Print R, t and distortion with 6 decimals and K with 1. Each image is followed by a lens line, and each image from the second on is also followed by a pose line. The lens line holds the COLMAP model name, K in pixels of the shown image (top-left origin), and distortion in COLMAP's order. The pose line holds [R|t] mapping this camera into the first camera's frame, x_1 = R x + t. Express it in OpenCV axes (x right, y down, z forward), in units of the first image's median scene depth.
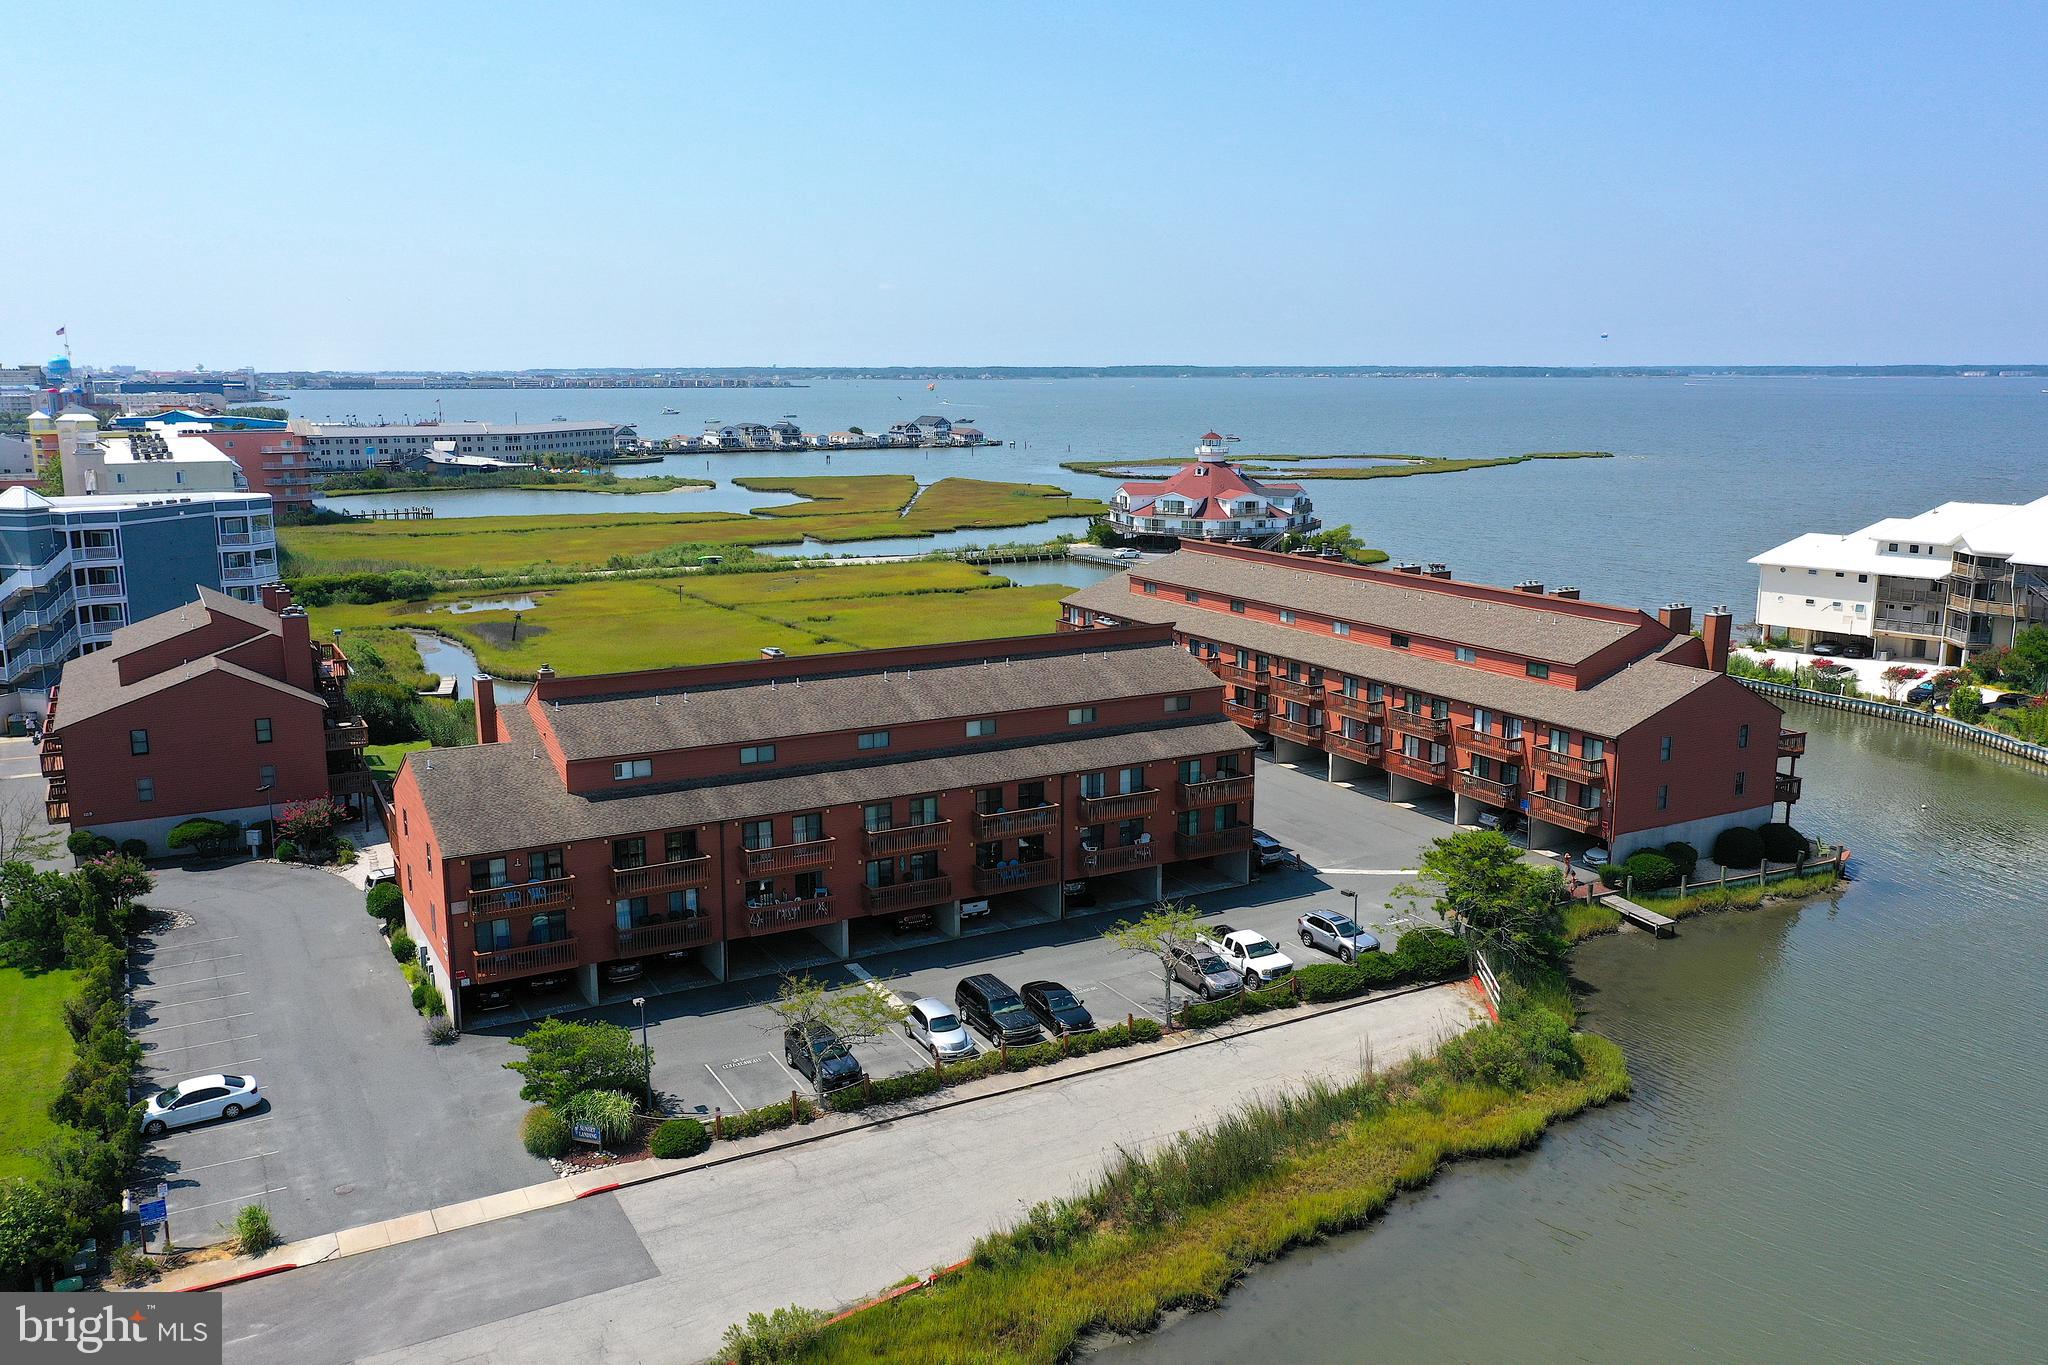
lens RADIAL K [[1619.6, 0, 1031.3], [0, 1619.6, 689.8], [0, 0, 1]] dist [0.009347, -0.009383]
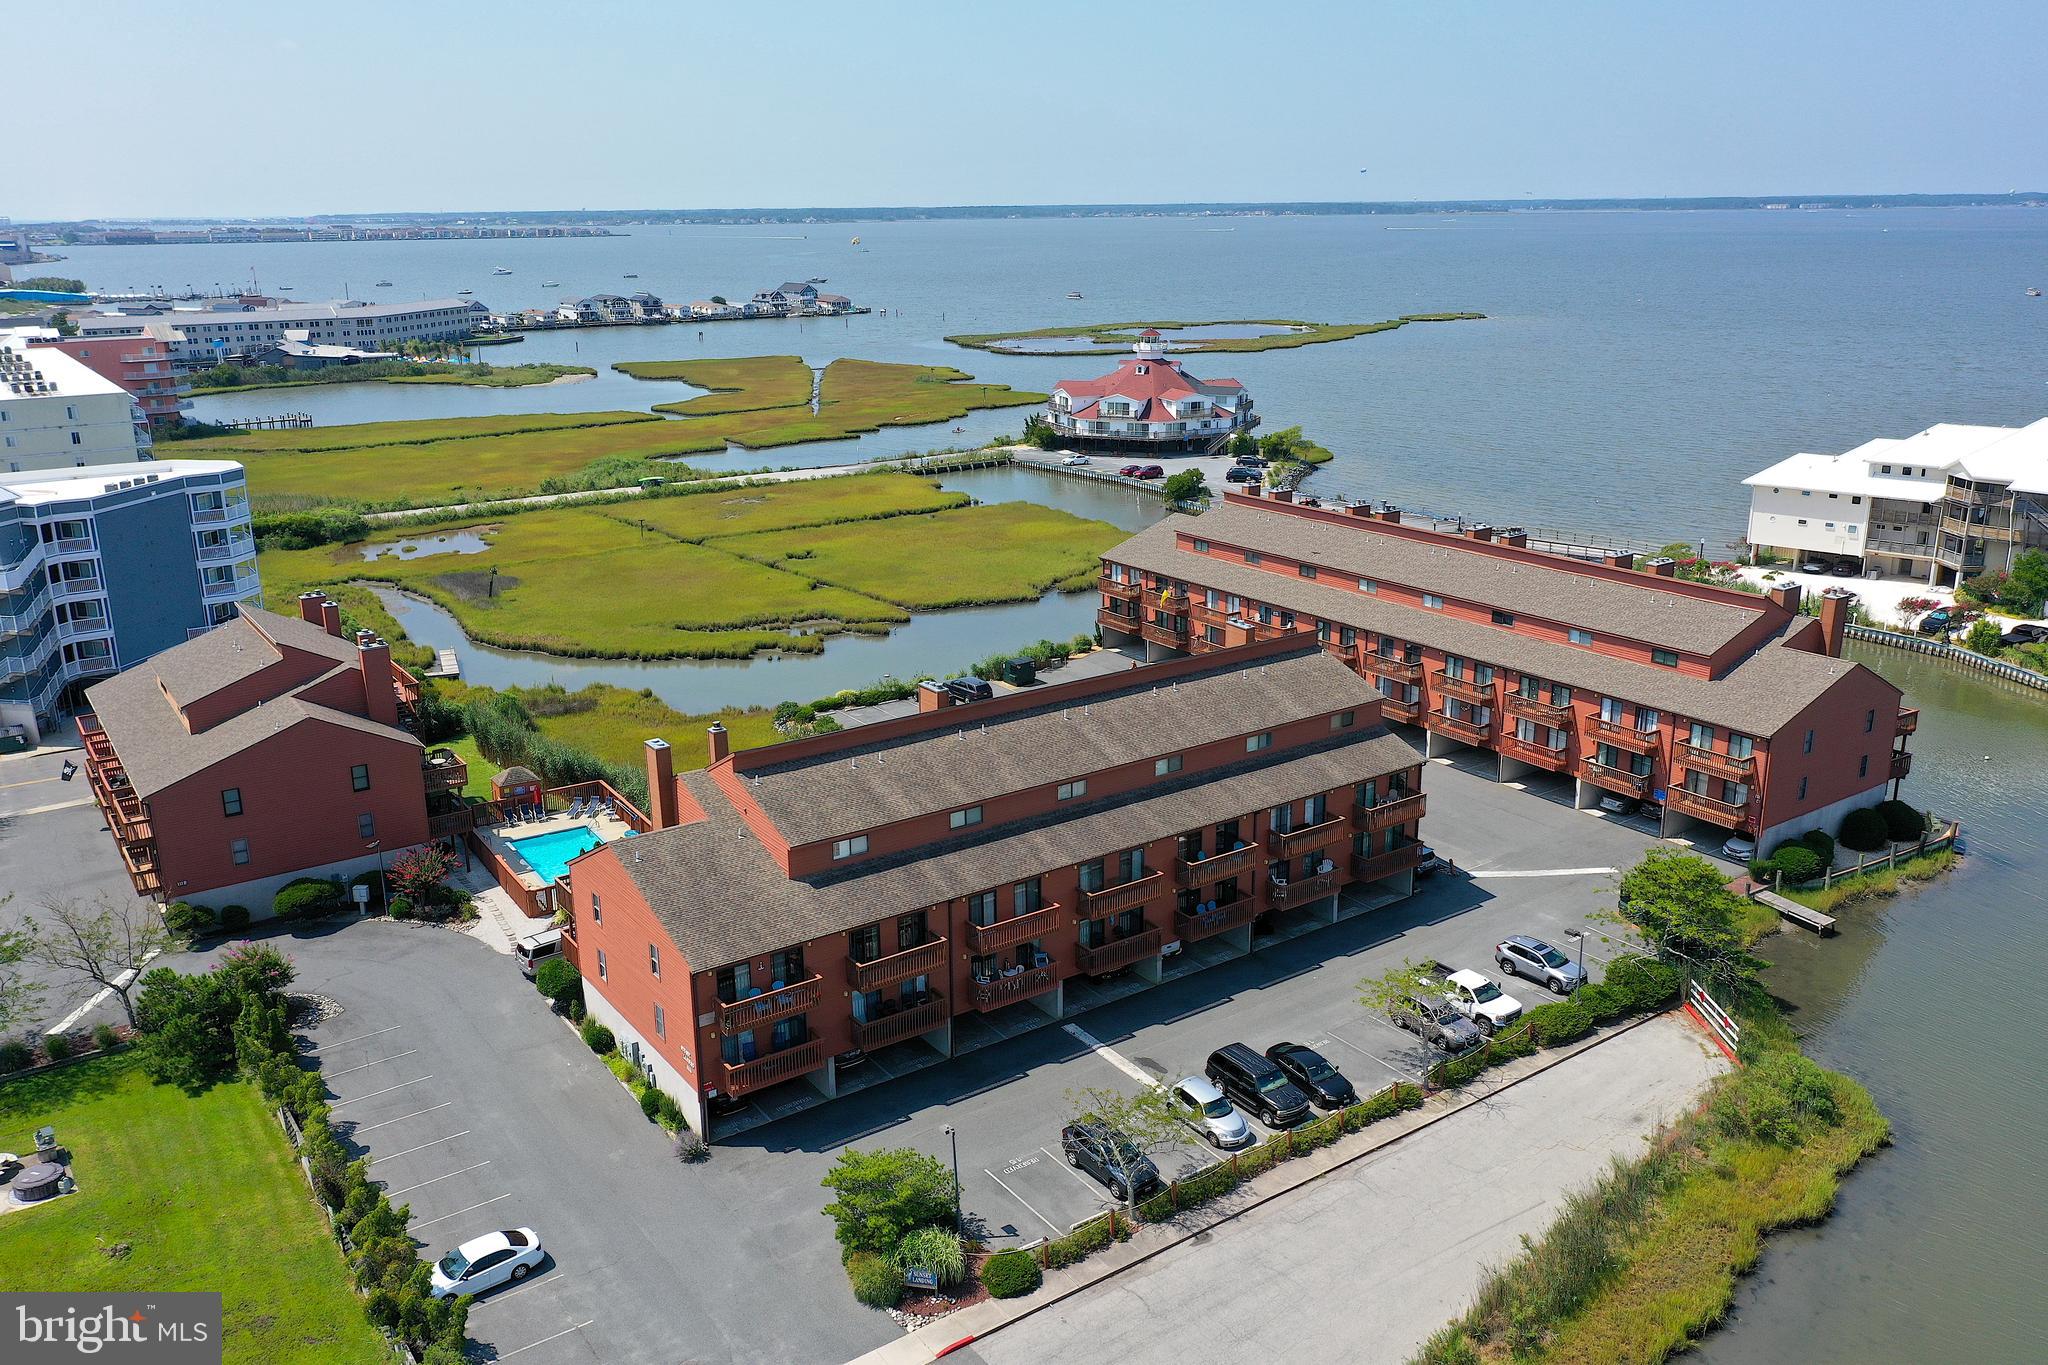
lens RADIAL K [[1619.6, 0, 1031.1], [0, 1619.6, 688.0], [0, 0, 1]] dist [0.009347, -0.009383]
pose [[0.994244, -0.039519, 0.099588, -0.115129], [0.030094, 0.995077, 0.094420, -0.064788], [-0.102829, -0.090880, 0.990539, 0.028961]]
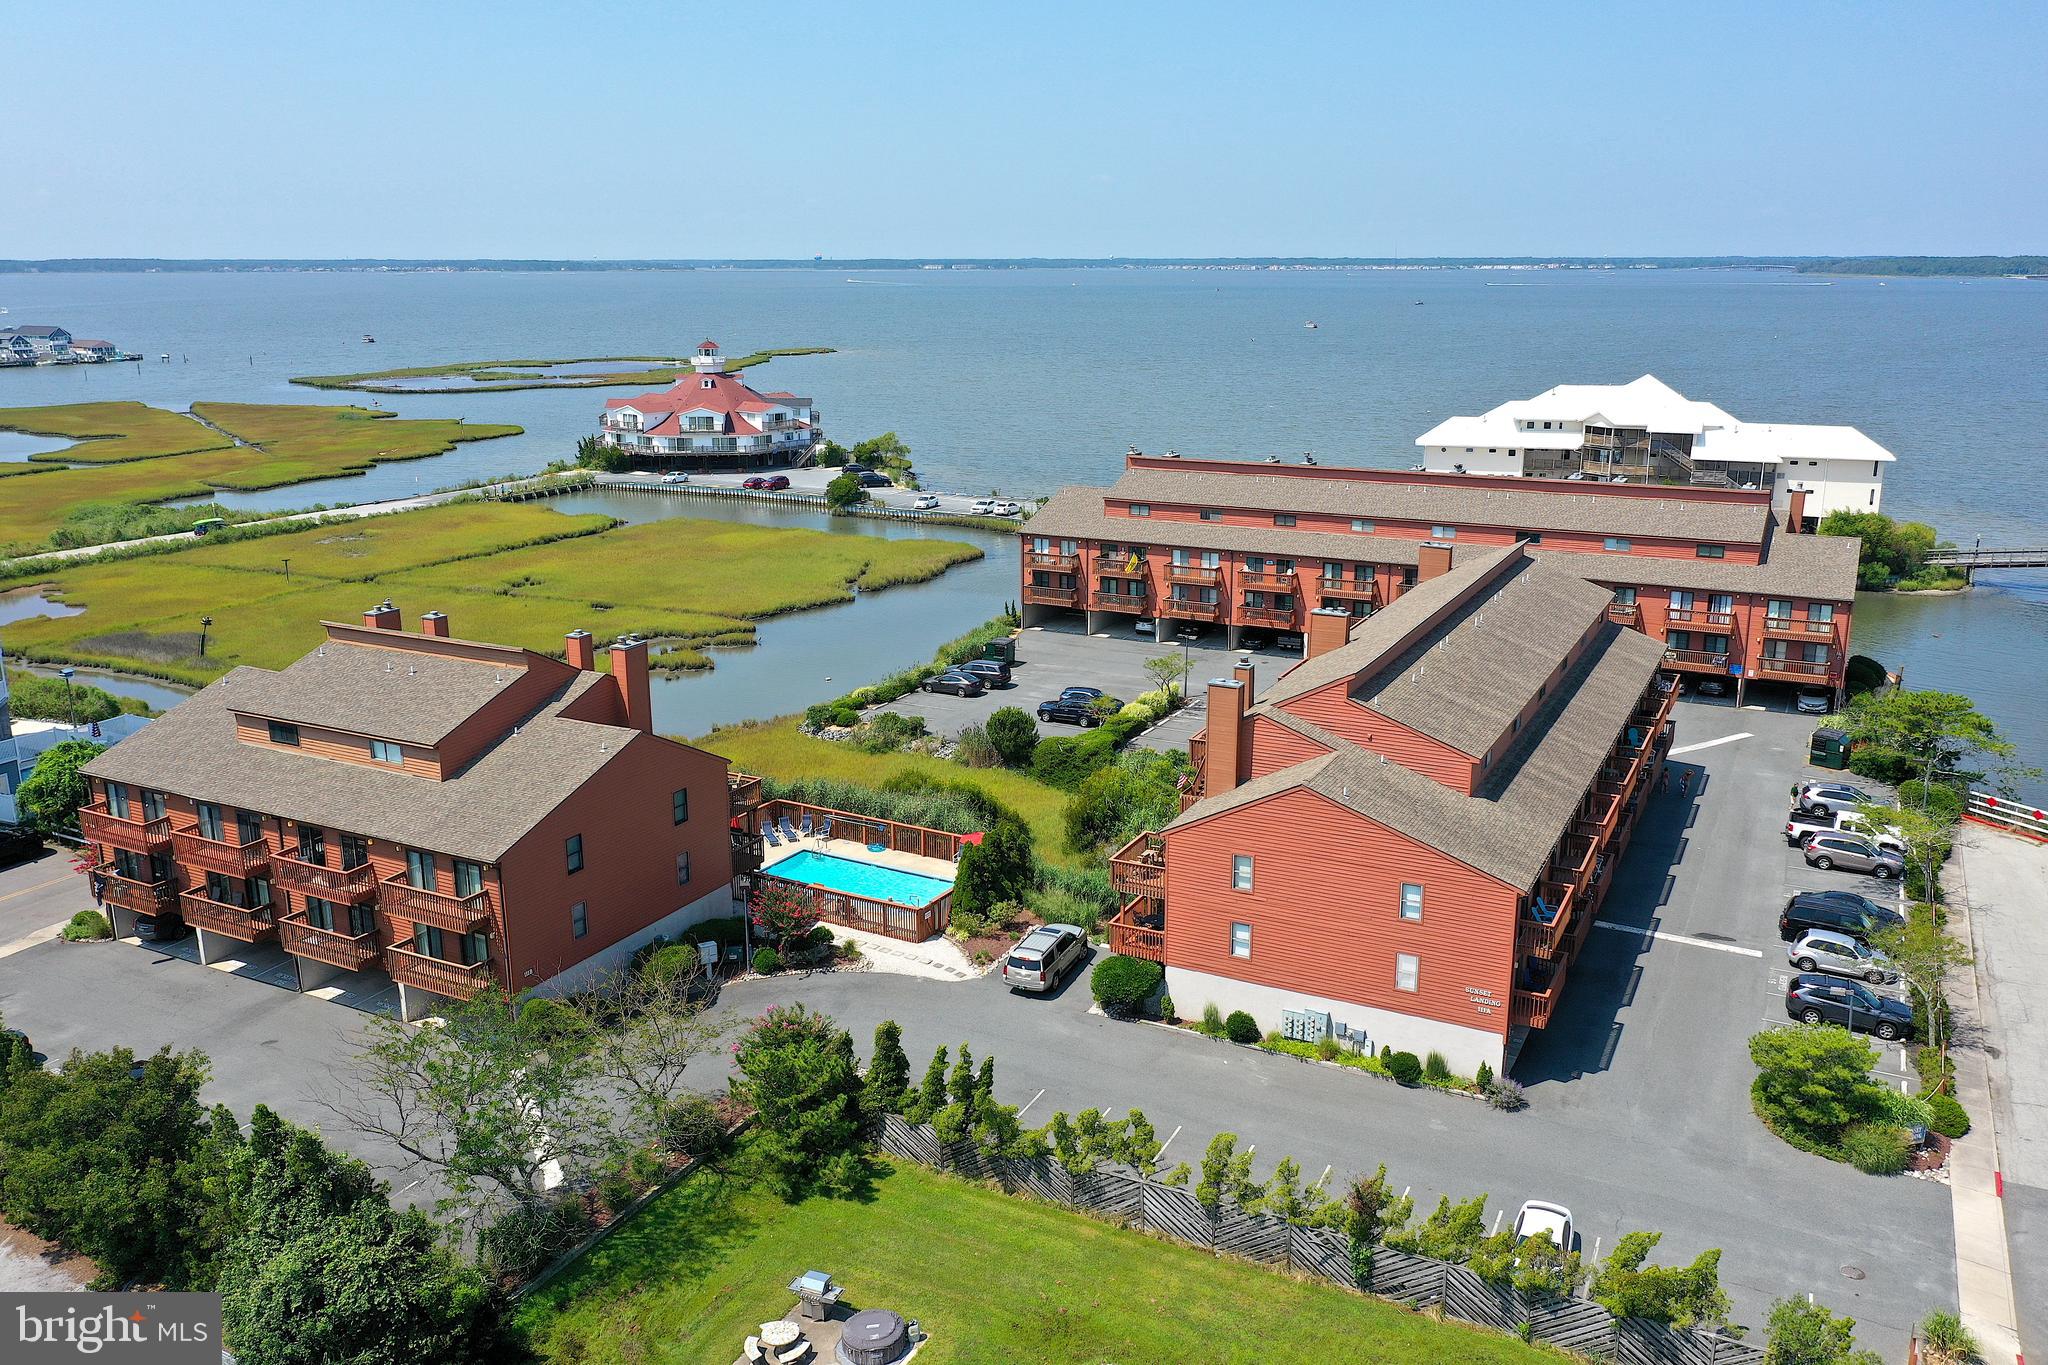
lens RADIAL K [[1619.6, 0, 1031.8], [0, 1619.6, 680.9], [0, 0, 1]] dist [0.009347, -0.009383]
pose [[0.830292, -0.140723, 0.539270, -0.458610], [0.109605, 0.989931, 0.089570, -0.049151], [-0.546445, -0.015263, 0.837356, 0.197282]]
